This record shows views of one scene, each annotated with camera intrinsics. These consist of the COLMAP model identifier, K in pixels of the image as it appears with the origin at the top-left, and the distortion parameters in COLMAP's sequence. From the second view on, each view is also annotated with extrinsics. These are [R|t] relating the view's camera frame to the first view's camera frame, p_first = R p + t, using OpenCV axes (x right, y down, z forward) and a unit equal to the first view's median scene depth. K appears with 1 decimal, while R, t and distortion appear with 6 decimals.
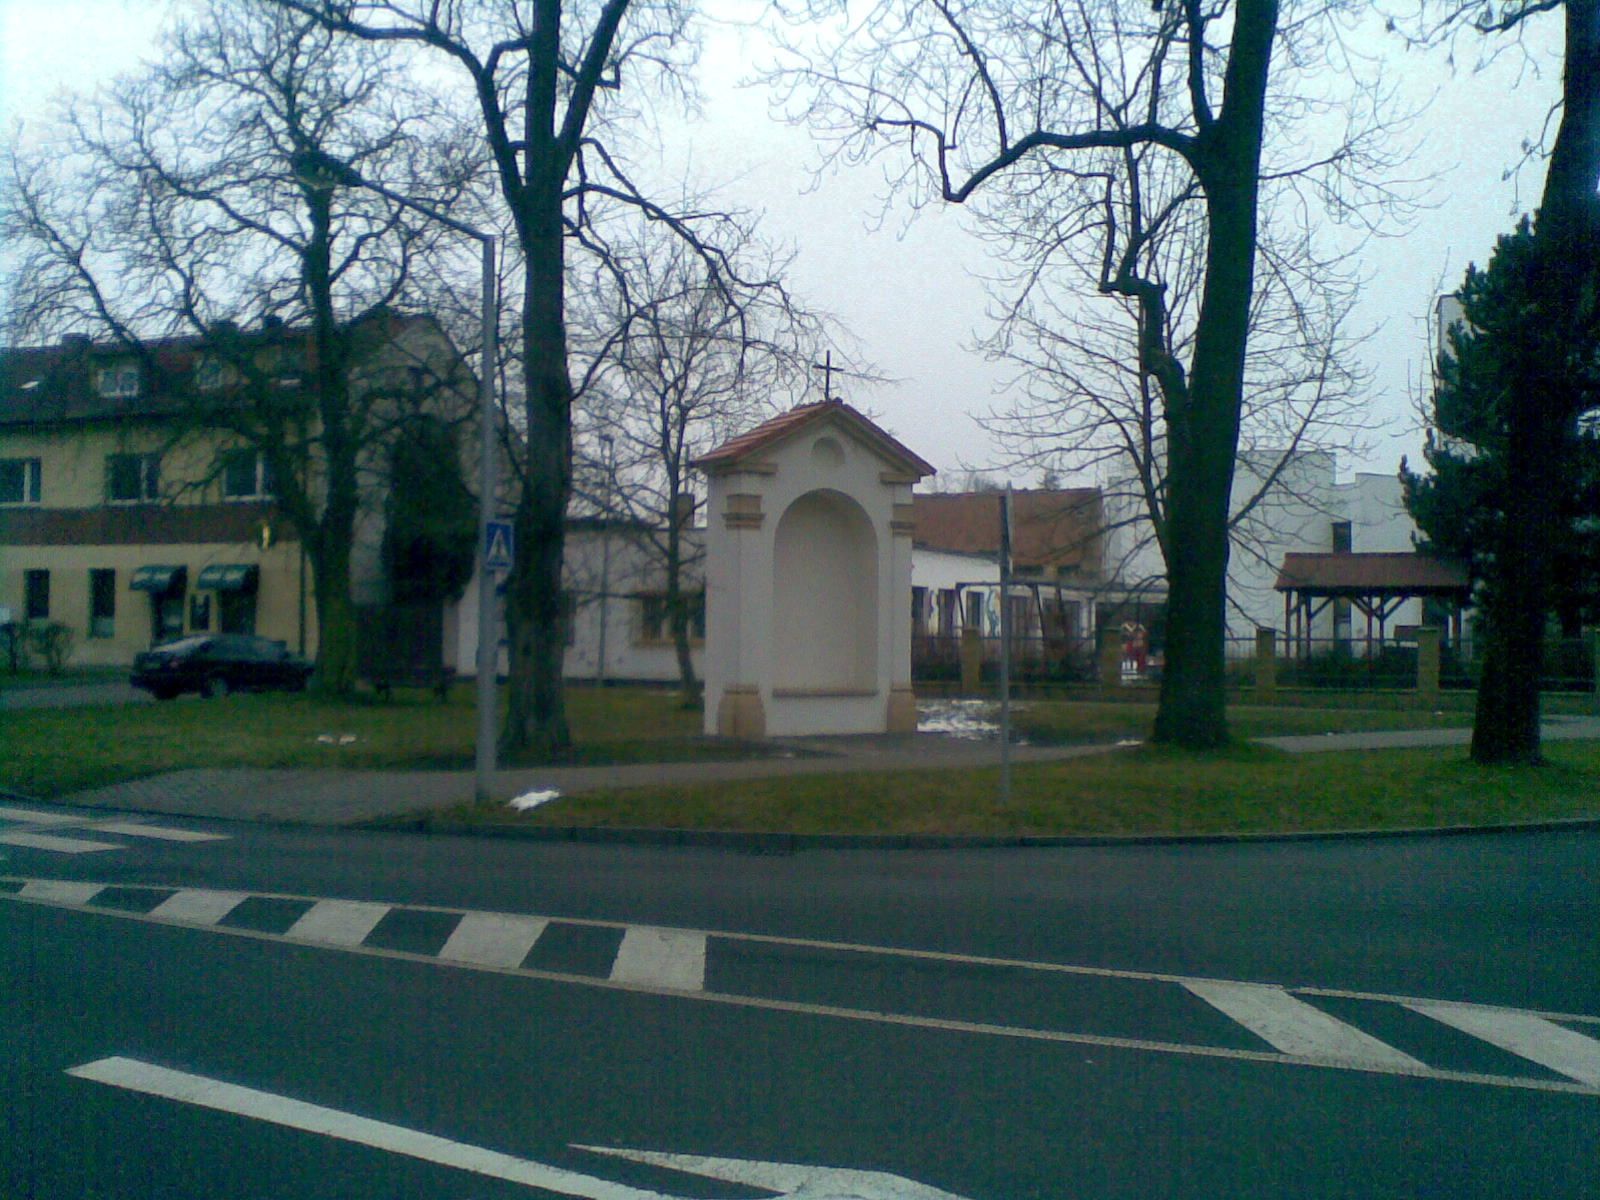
lens RADIAL K [[1598.4, 0, 800.0], [0, 1598.4, 600.0], [0, 0, 1]] dist [-0.013430, 0.137880]
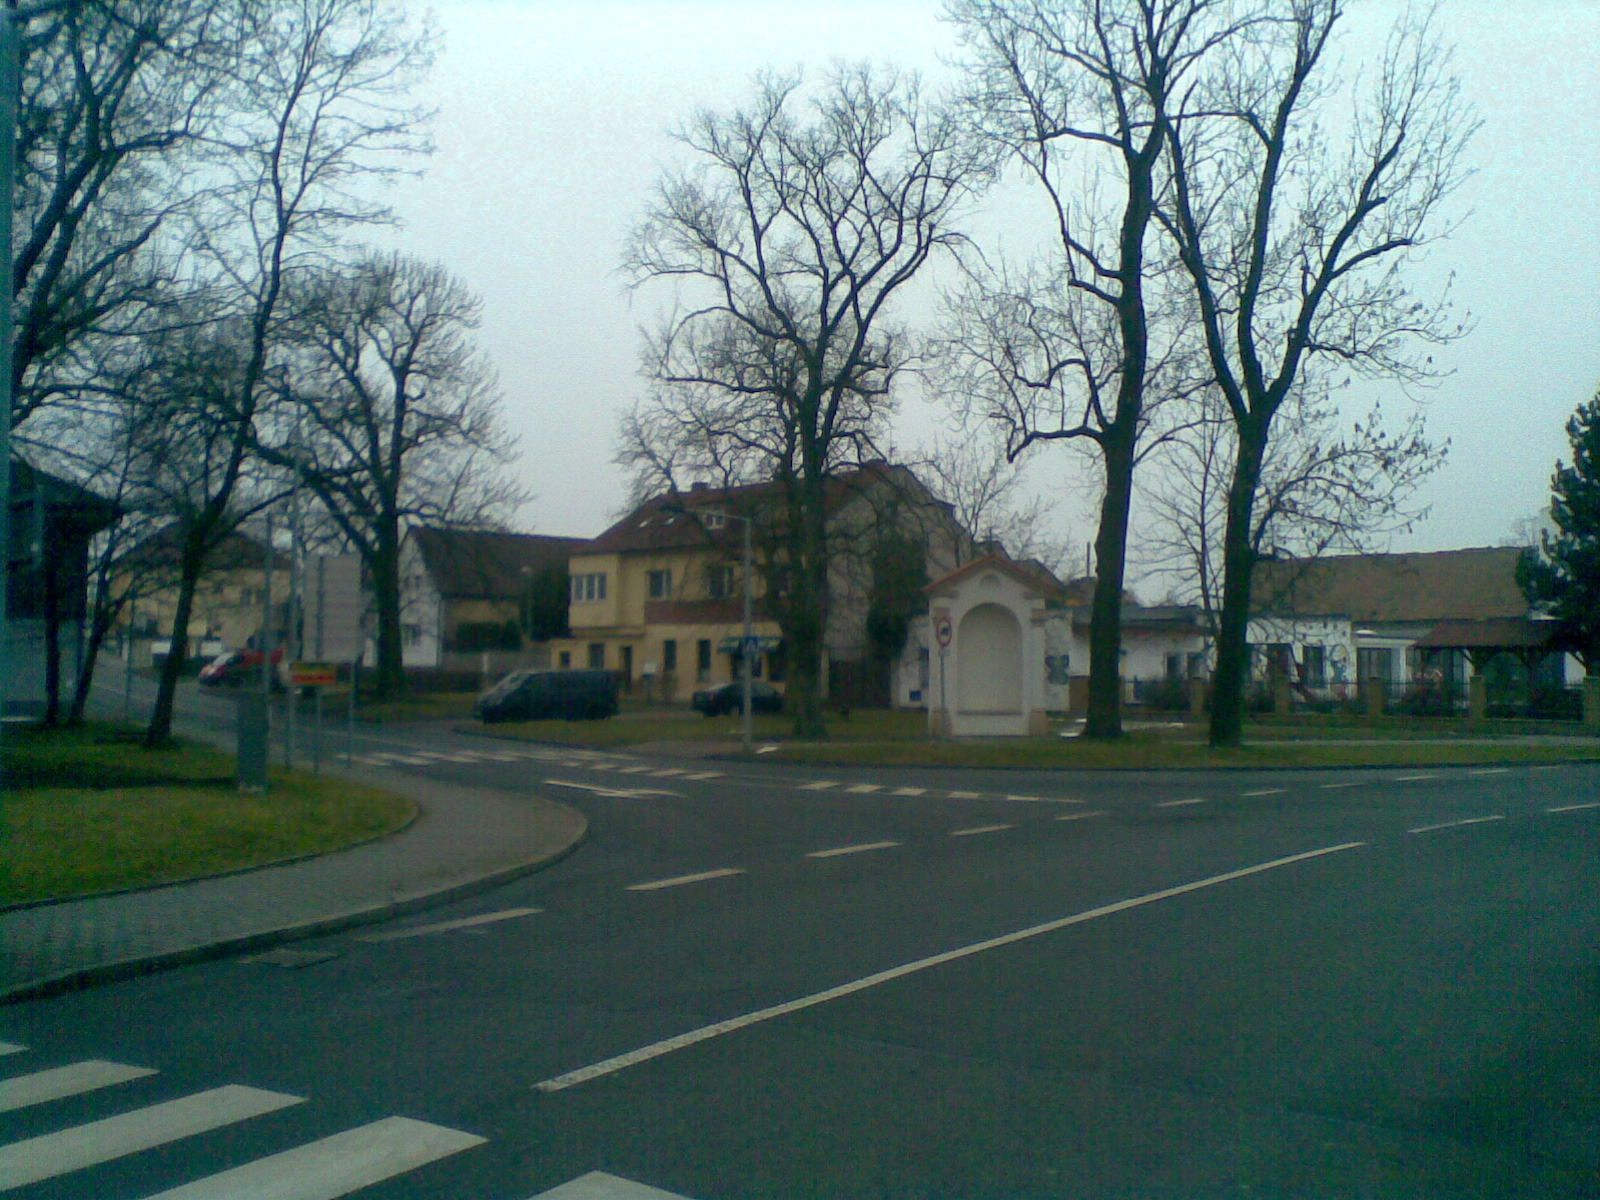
lens RADIAL K [[1598.4, 0, 800.0], [0, 1598.4, 600.0], [0, 0, 1]] dist [-0.013430, 0.137880]
pose [[0.914054, -0.021997, -0.404997, 0.508428], [0.010779, 0.999493, -0.029961, -0.016697], [0.405450, 0.023020, 0.913827, -0.706257]]
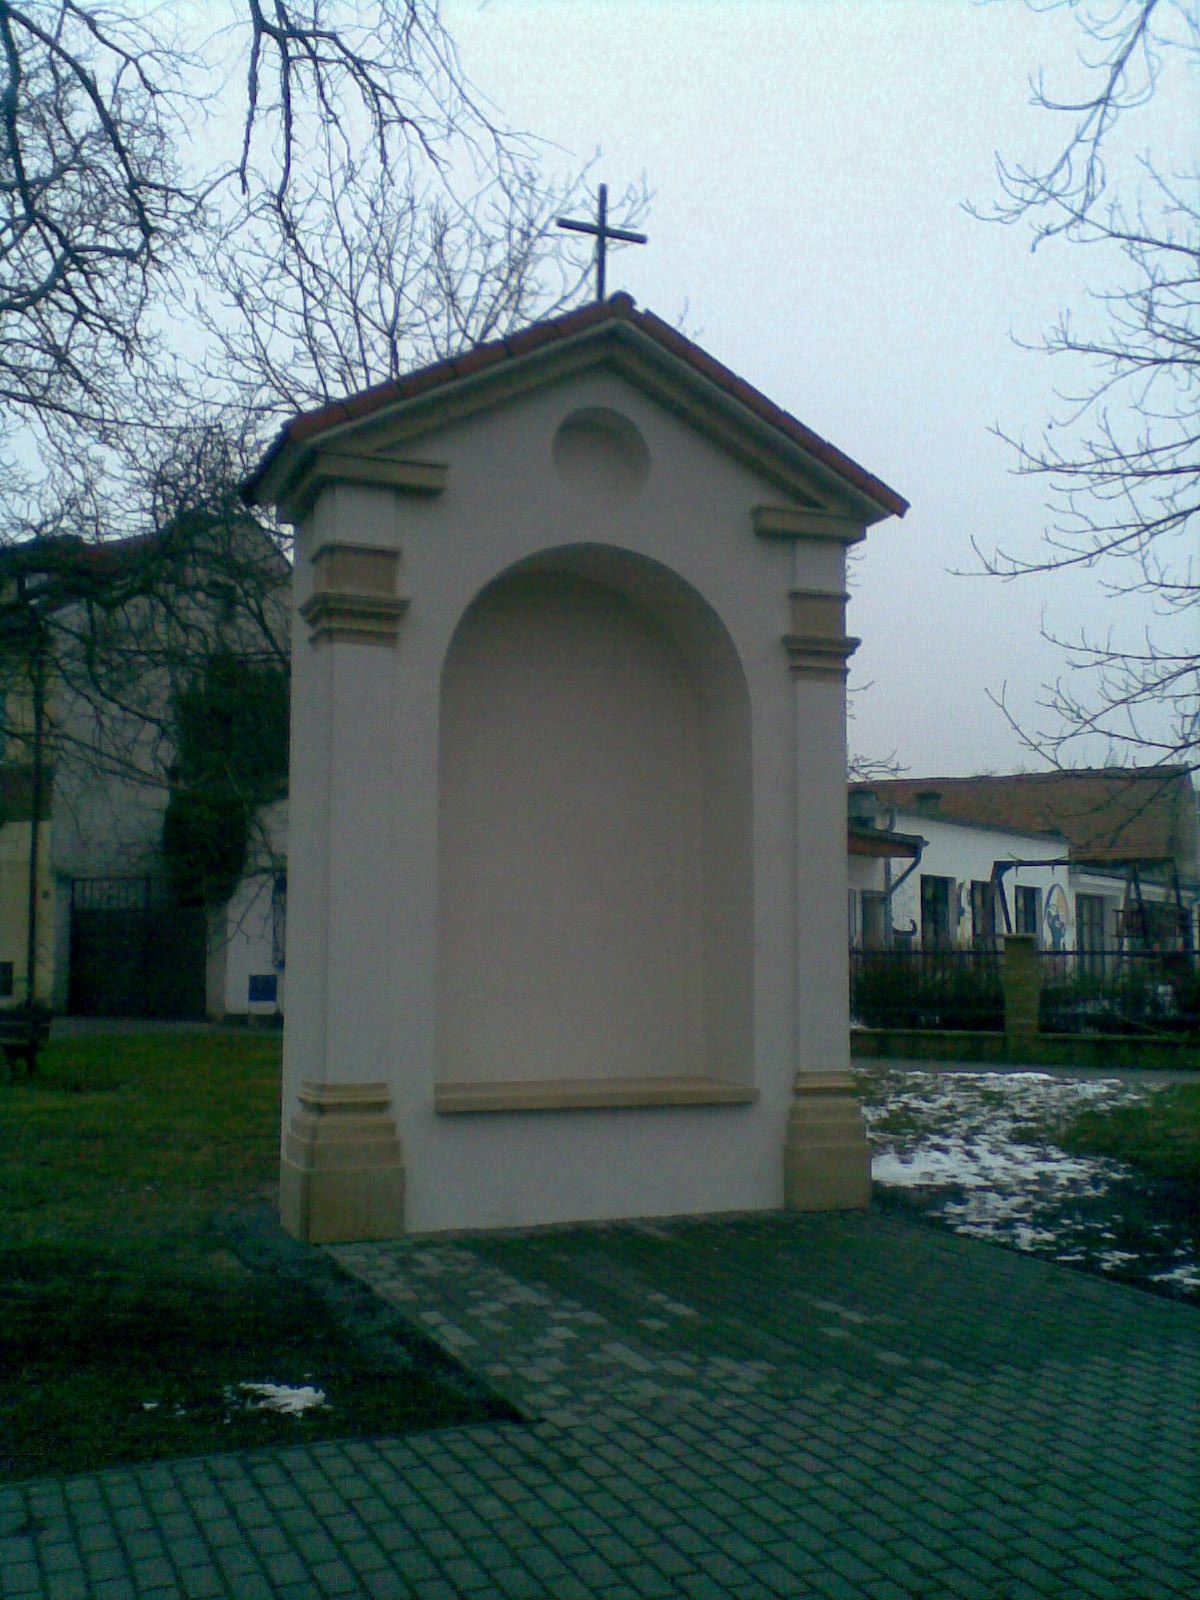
lens RADIAL K [[1598.4, 0, 588.9], [0, 1598.4, 804.5], [0, 0, 1]] dist [-0.013430, 0.137880]
pose [[0.987265, -0.021508, -0.157626, 0.063933], [0.010063, 0.997277, -0.073055, 0.015646], [0.158768, 0.070539, 0.984793, 0.574391]]
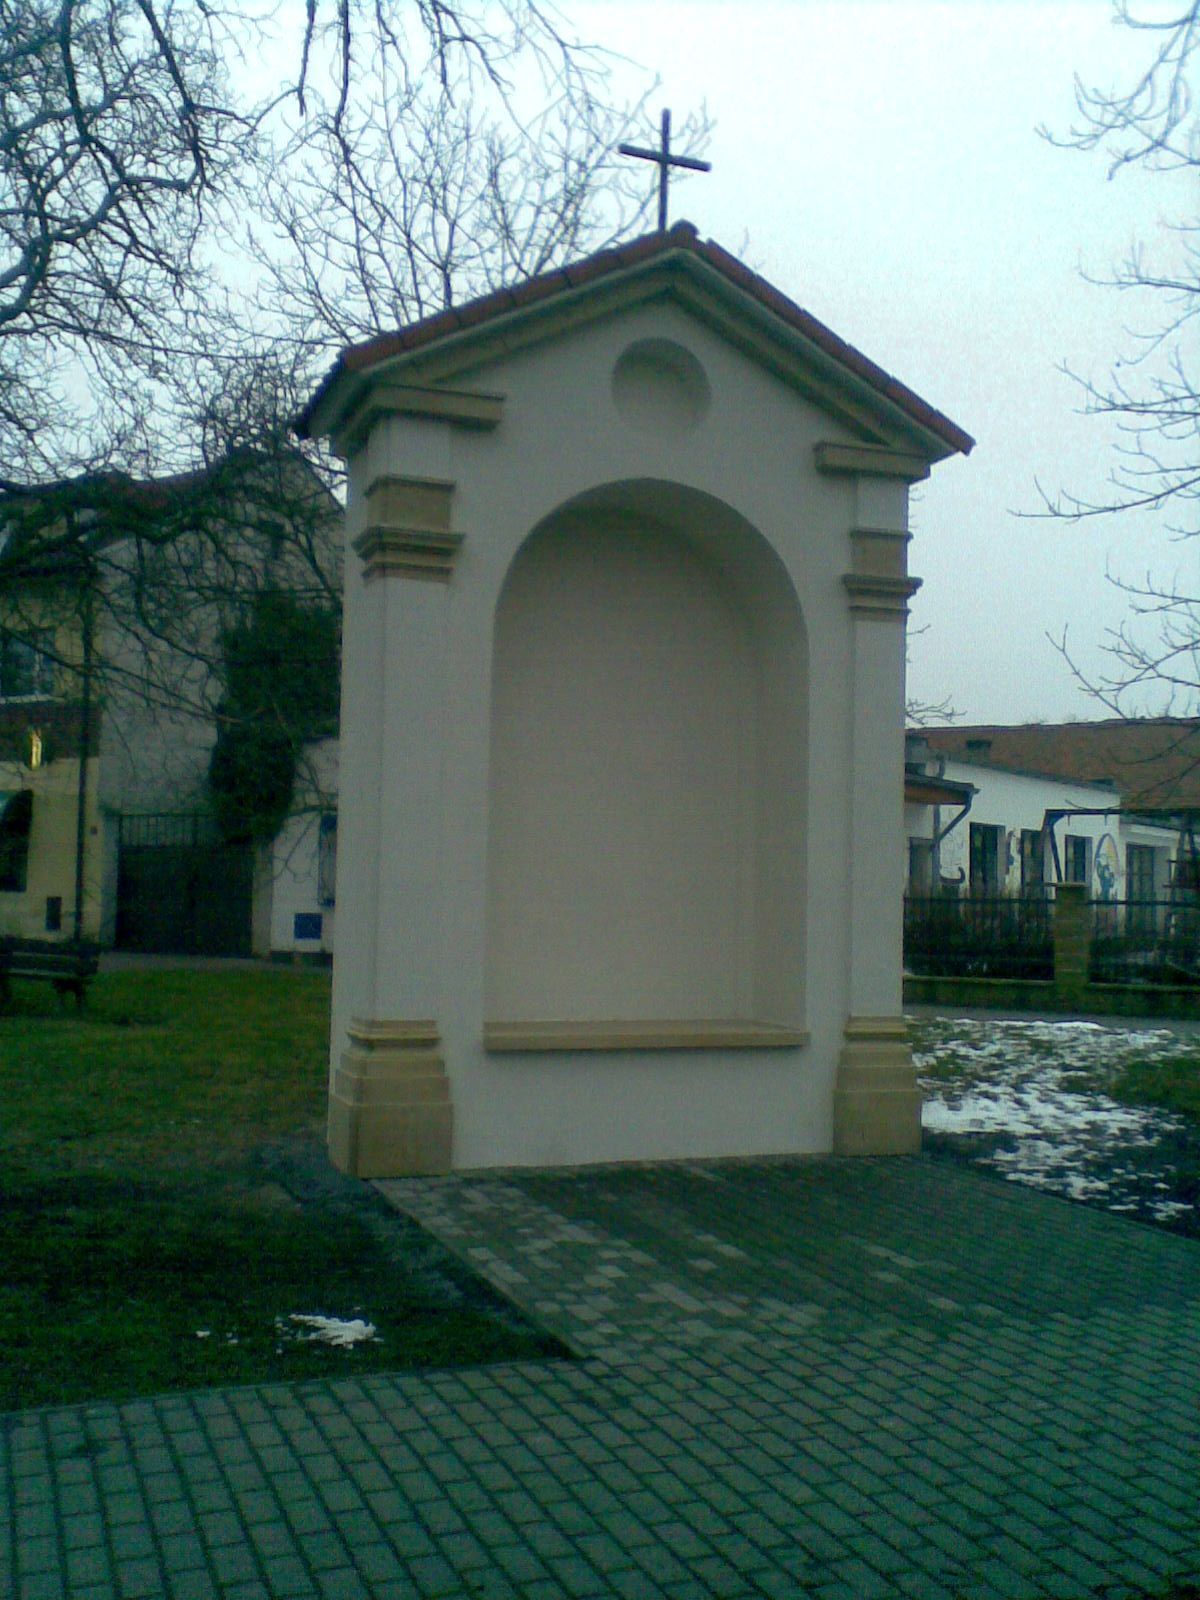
lens RADIAL K [[1600.3, 0, 600.0], [0, 1600.3, 800.0], [0, 0, 1]] dist [-0.013940, 0.138030]
pose [[0.983861, -0.002486, -0.178918, 0.061685], [-0.004875, 0.999160, -0.040688, 0.016311], [0.178868, 0.040904, 0.983022, 0.576810]]
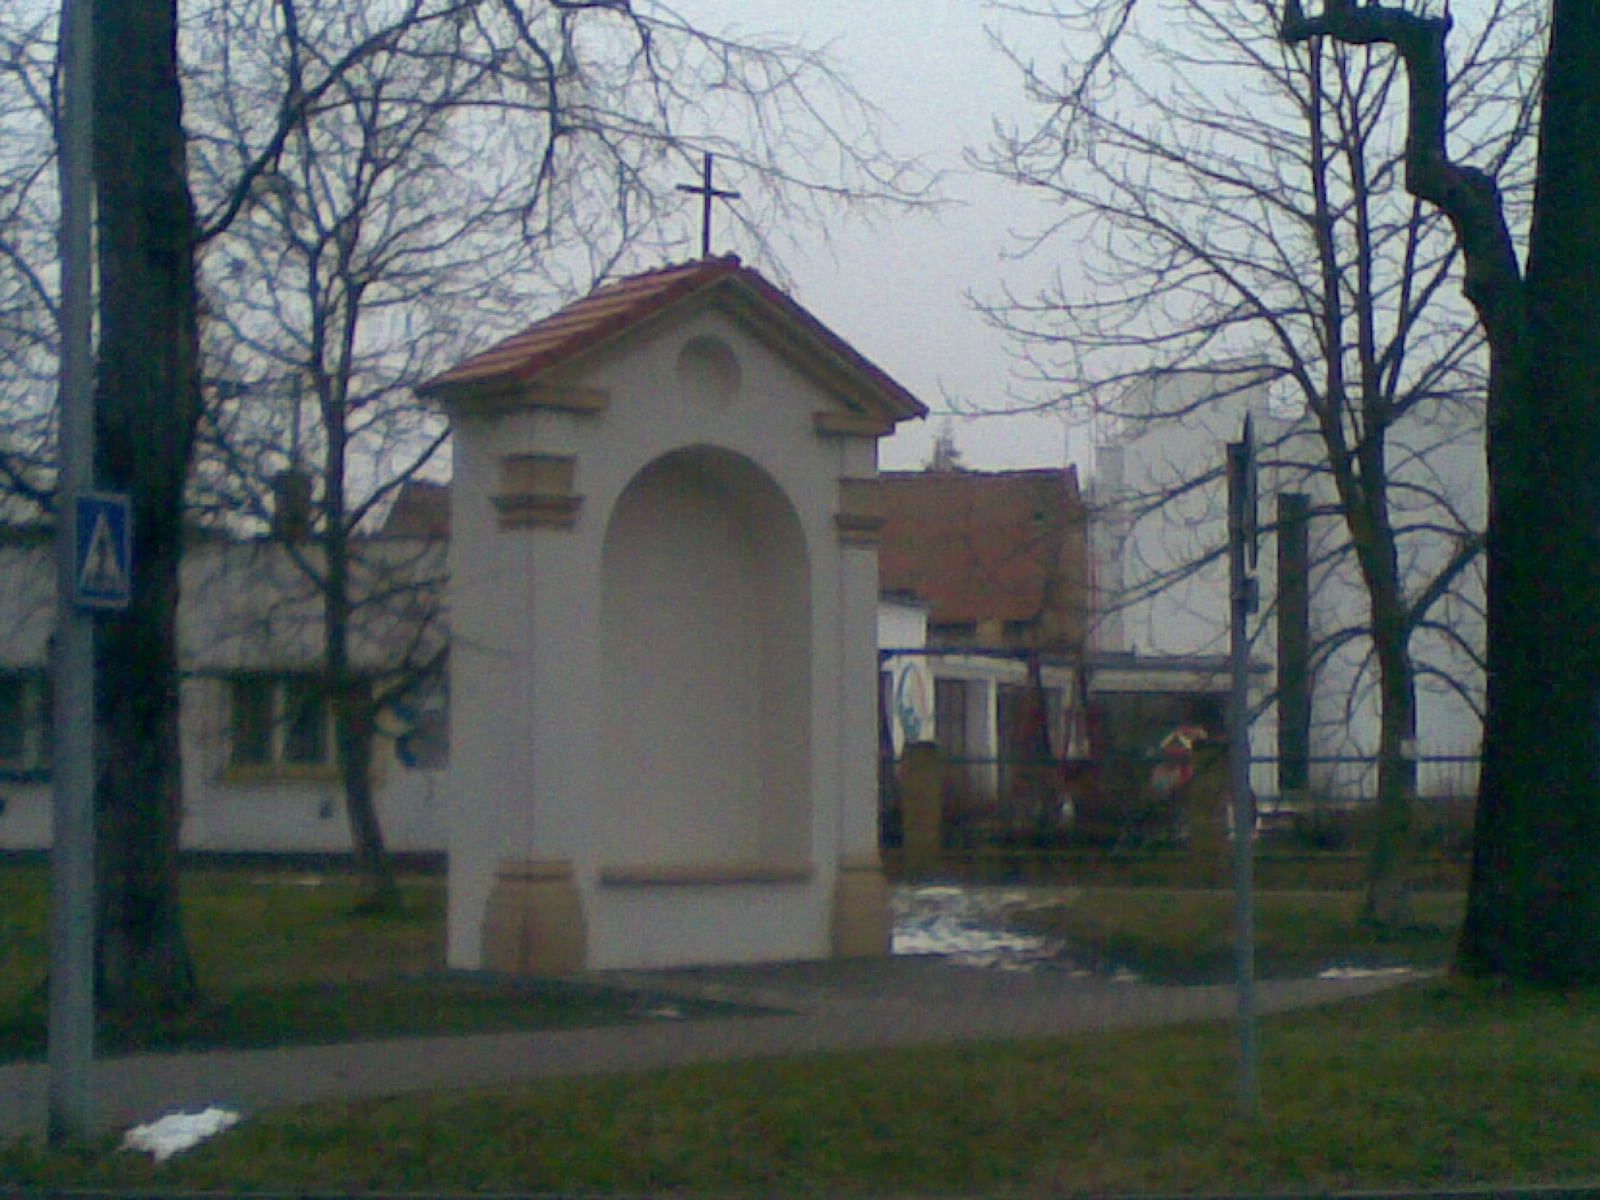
lens RADIAL K [[3095.2, 0, 823.5], [0, 3095.2, 602.6], [0, 0, 1]] dist [0.049259, 0.196495]
pose [[0.991920, -0.001125, 0.126863, -0.059073], [0.004777, 0.999583, -0.028491, 0.003156], [-0.126778, 0.028867, 0.991511, 0.076945]]
